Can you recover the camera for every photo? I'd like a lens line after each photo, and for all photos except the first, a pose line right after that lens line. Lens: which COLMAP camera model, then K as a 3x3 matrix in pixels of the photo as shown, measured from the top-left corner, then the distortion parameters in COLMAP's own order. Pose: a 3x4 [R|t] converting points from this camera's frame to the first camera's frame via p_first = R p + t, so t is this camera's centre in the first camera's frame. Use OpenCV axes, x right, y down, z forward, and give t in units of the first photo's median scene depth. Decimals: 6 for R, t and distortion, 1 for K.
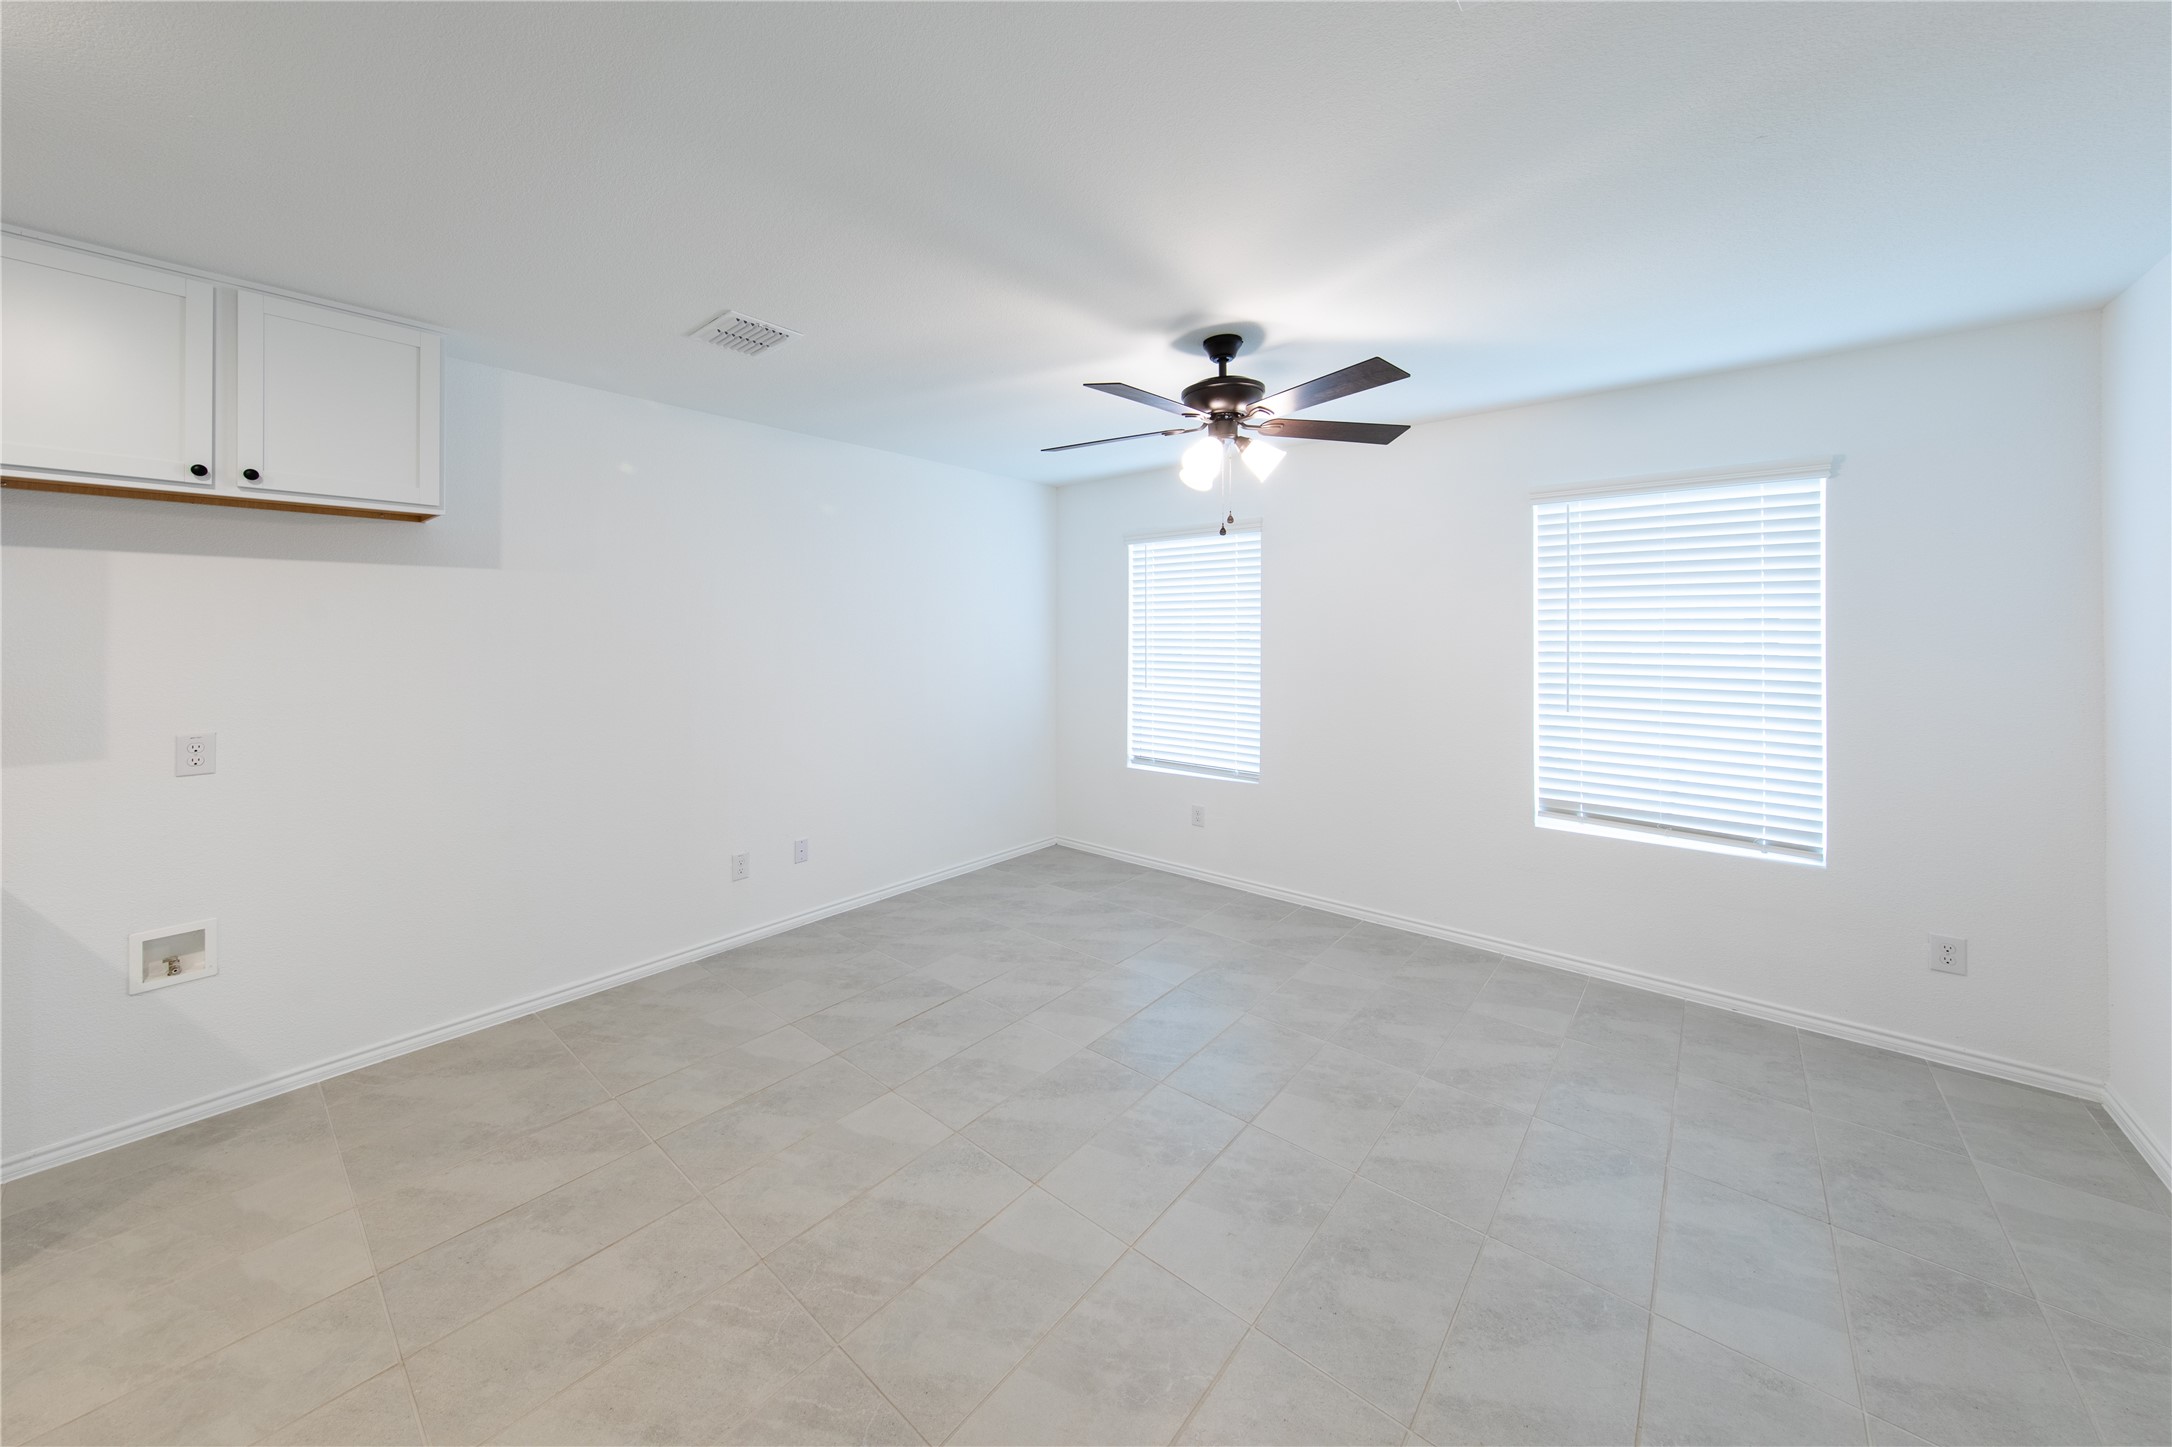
lens RADIAL K [[761.8, 0, 1024.6], [0, 761.8, 627.2], [0, 0, 1]] dist [0.001507, 0.000224]
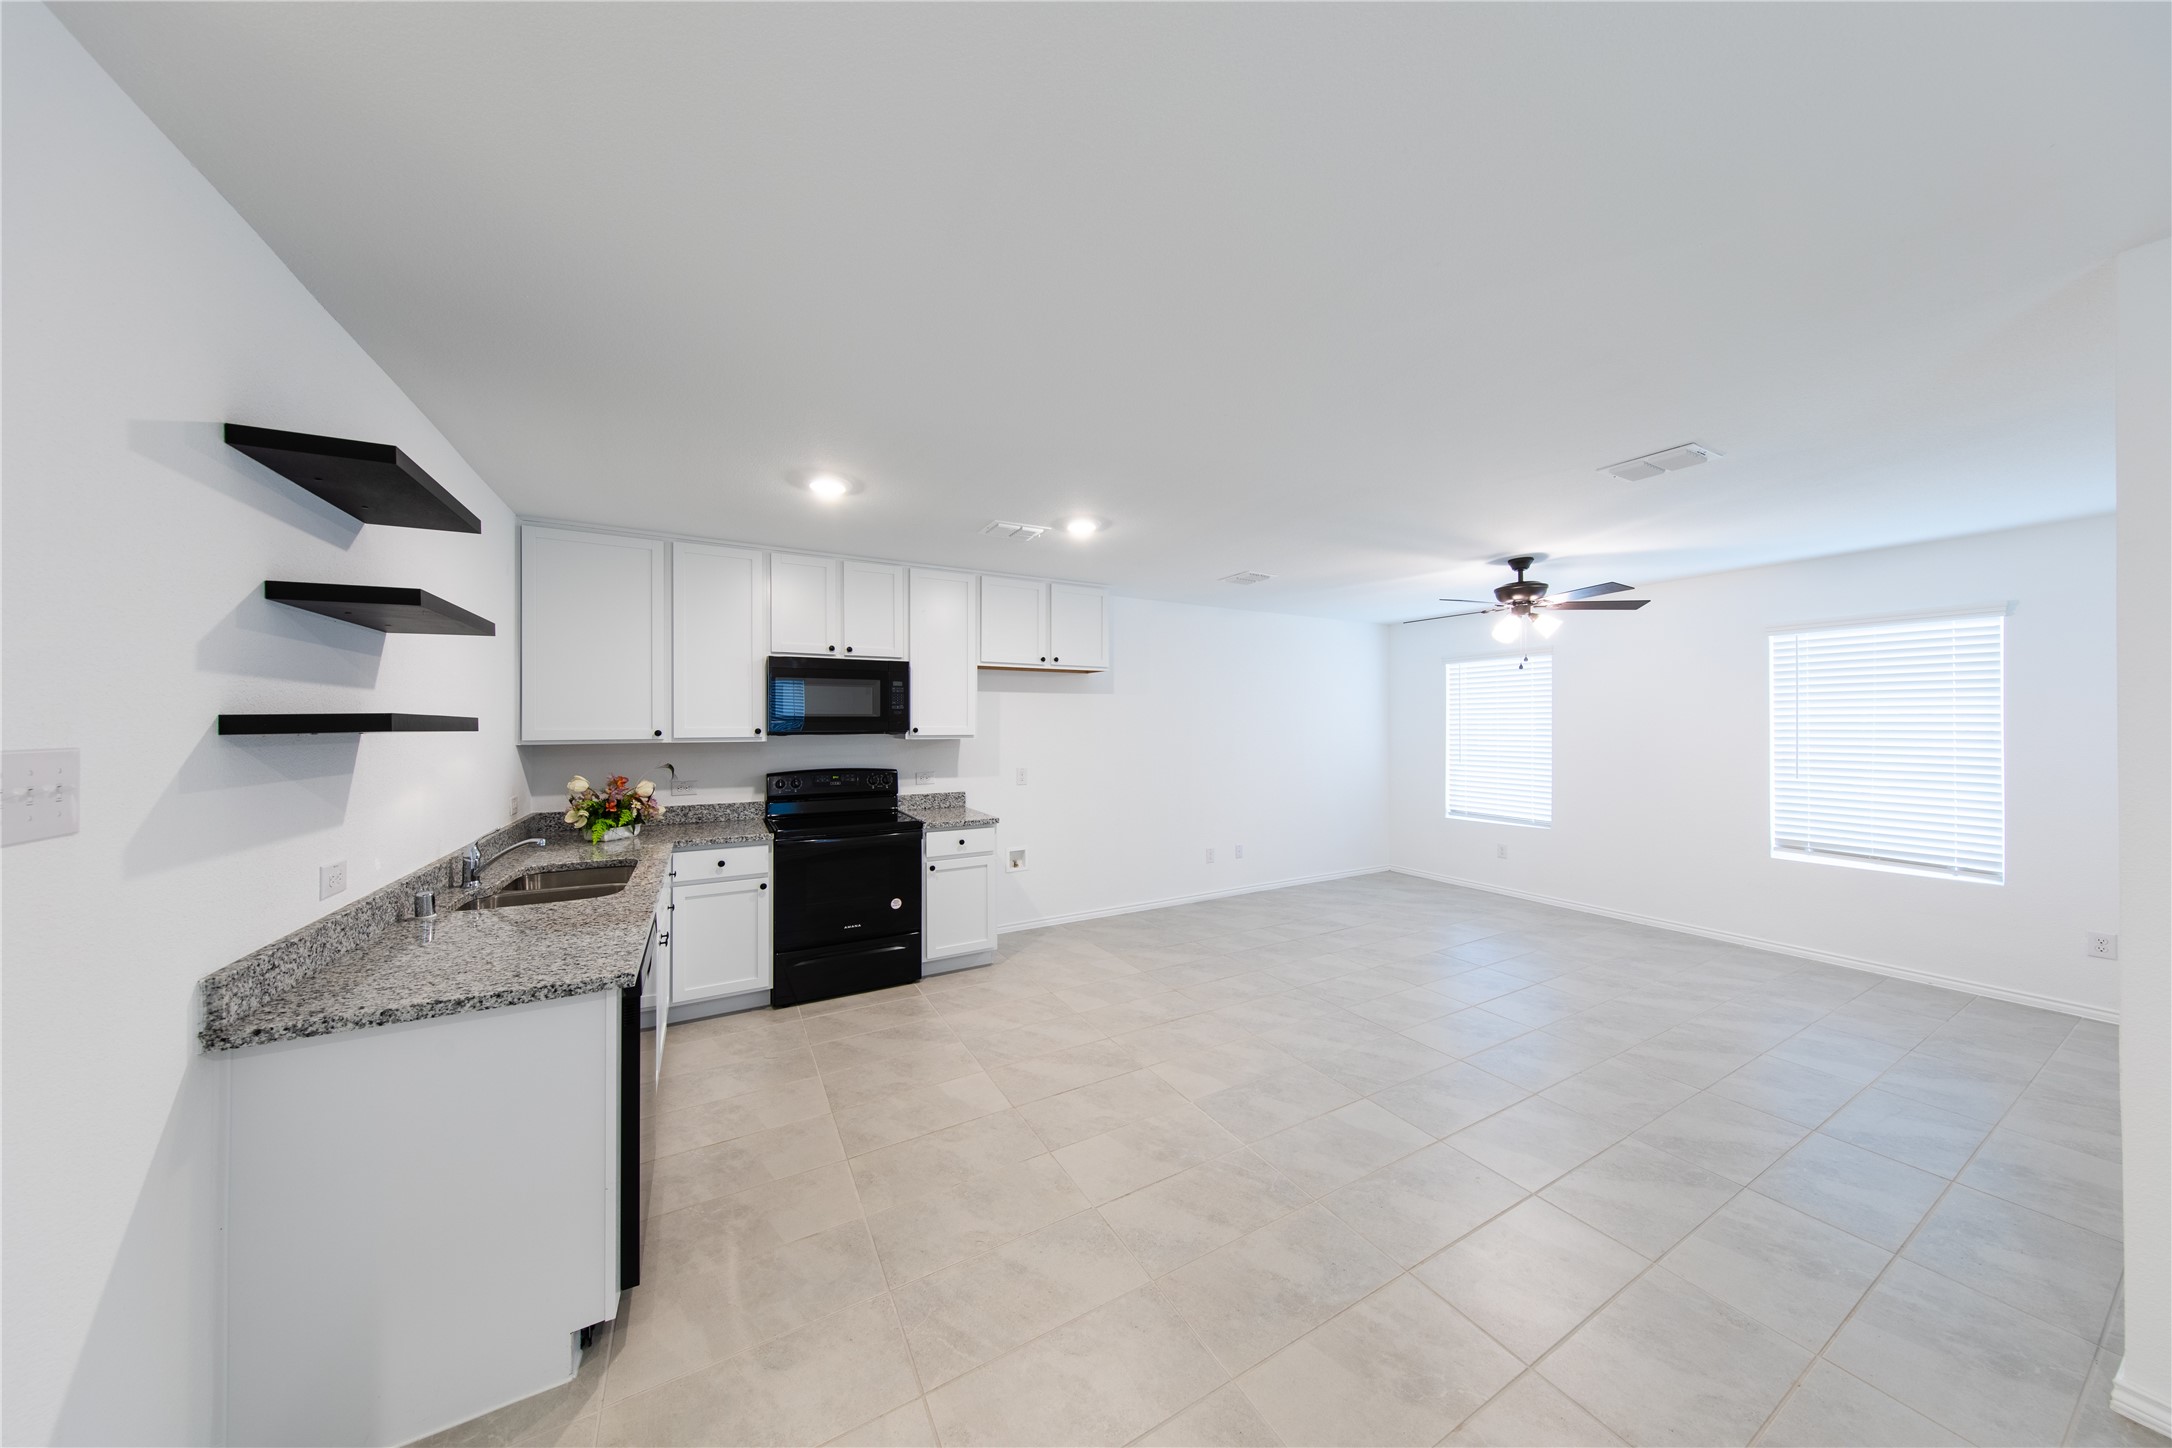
lens RADIAL K [[672.5, 0, 1086.0], [0, 672.5, 724.0], [0, 0, 1]] dist [0.004816, -0.000162]
pose [[0.949107, -0.002342, -0.314946, -0.198507], [0.003409, 0.999990, 0.002836, -0.000778], [0.314937, -0.003766, 0.949105, -0.774570]]
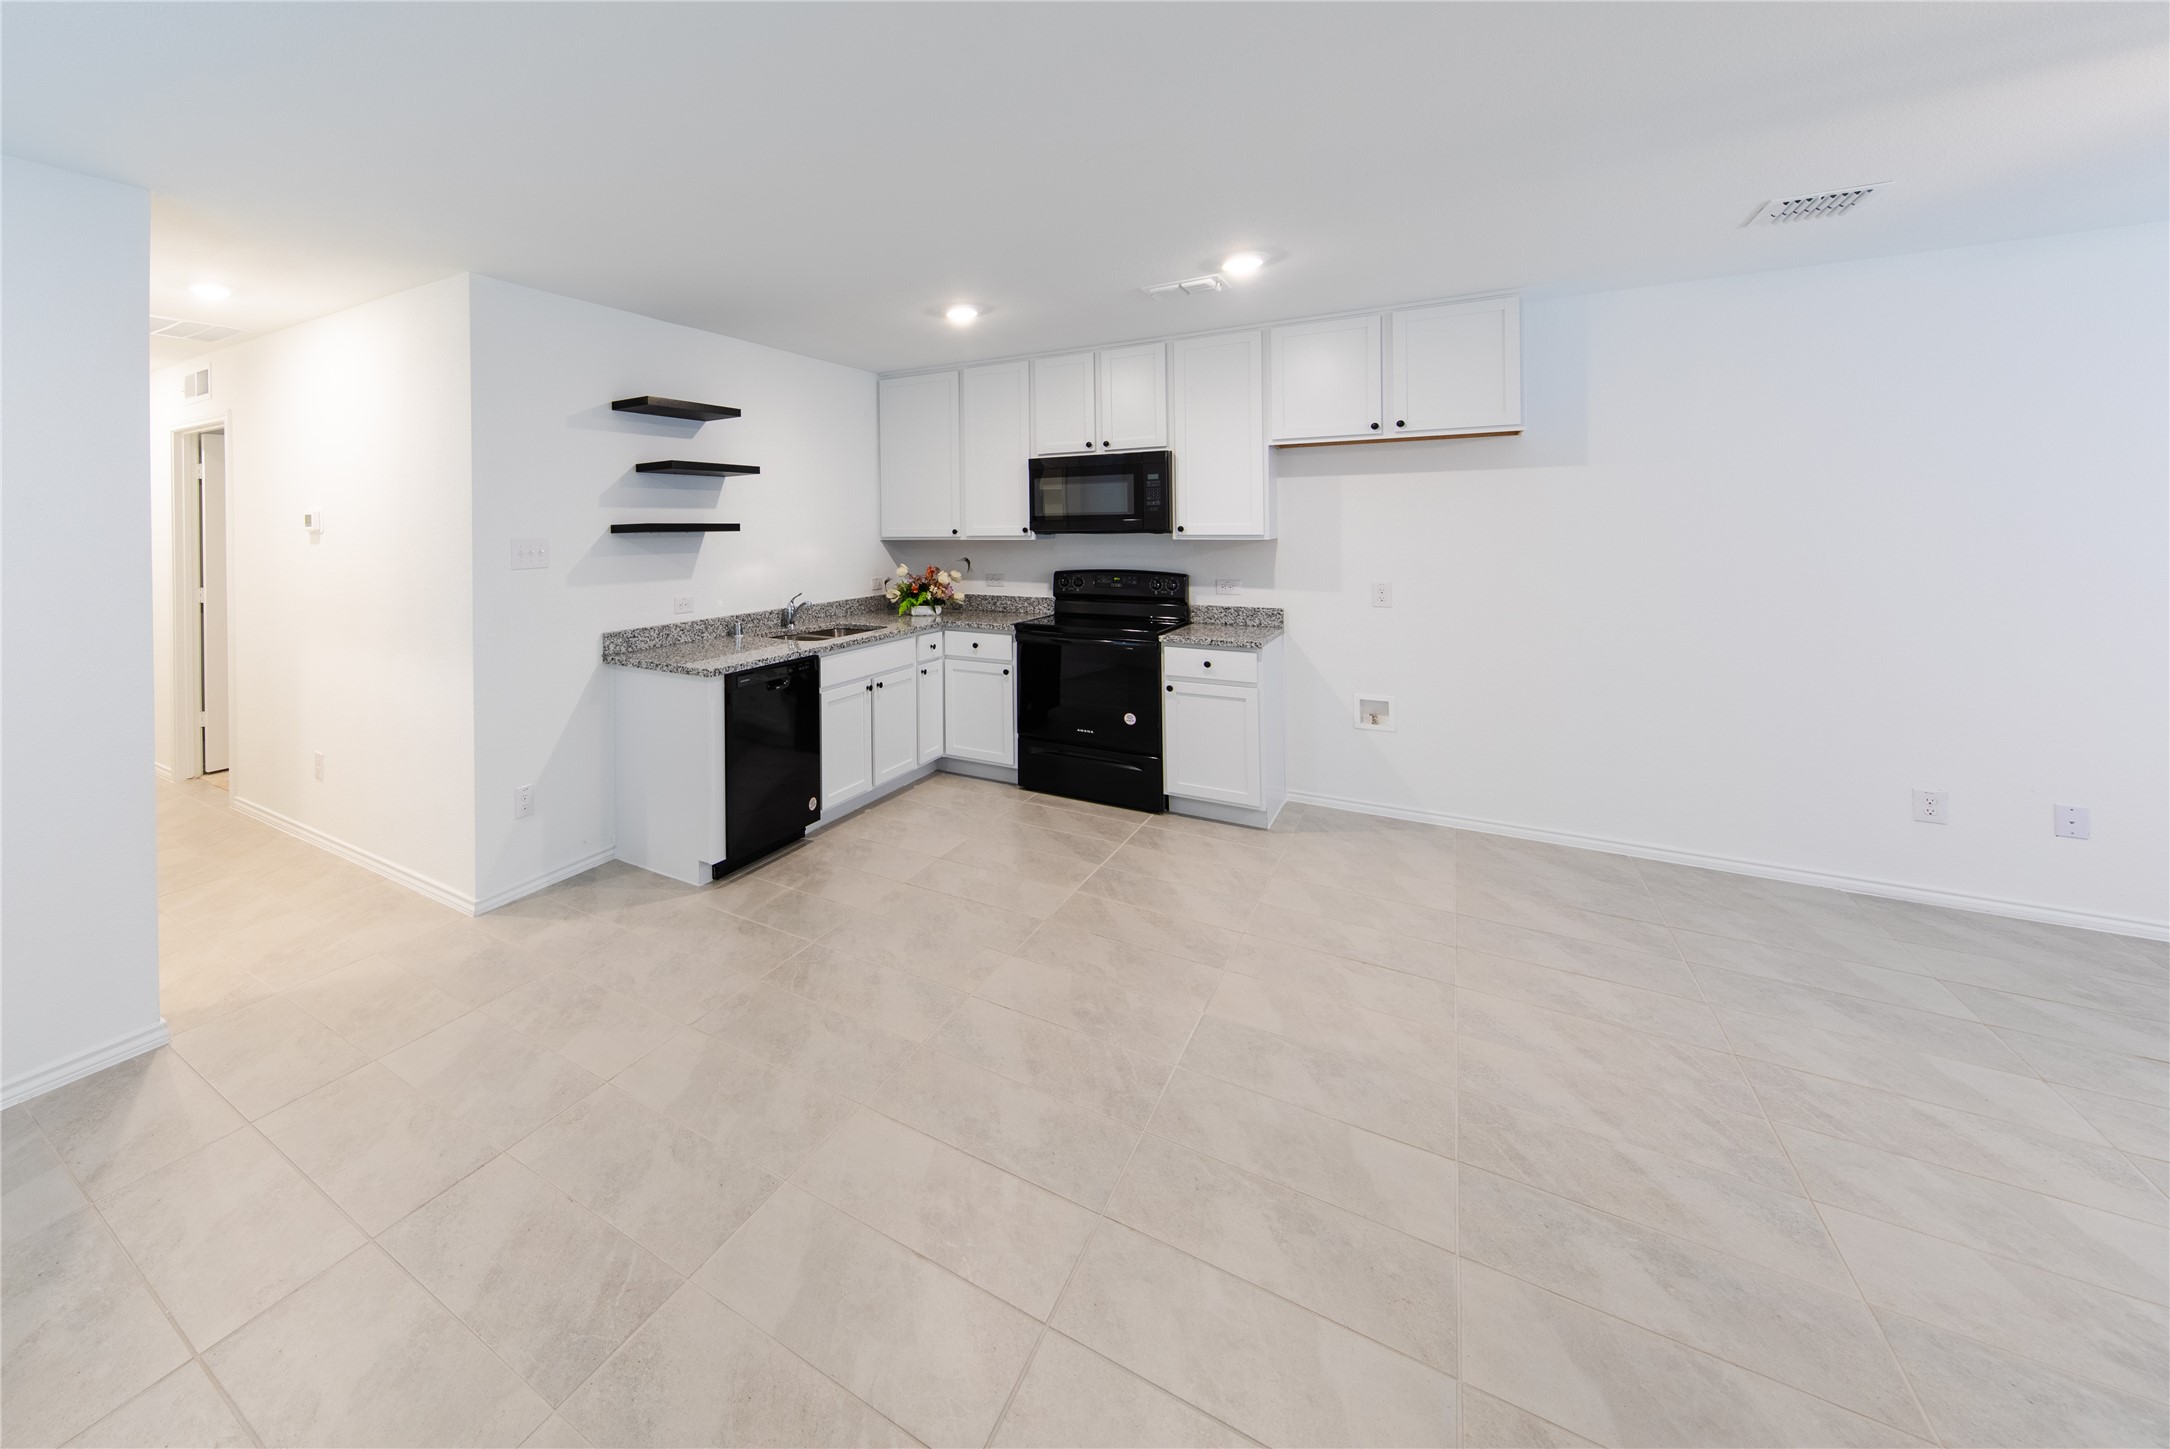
lens RADIAL K [[860.1, 0, 828.5], [0, 860.1, 522.3], [0, 0, 1]] dist [0.002108, -0.000012]
pose [[0.112564, -0.005981, -0.993626, 0.527984], [0.015917, 0.999864, -0.004216, -0.000458], [0.993517, -0.015341, 0.112644, -0.332163]]
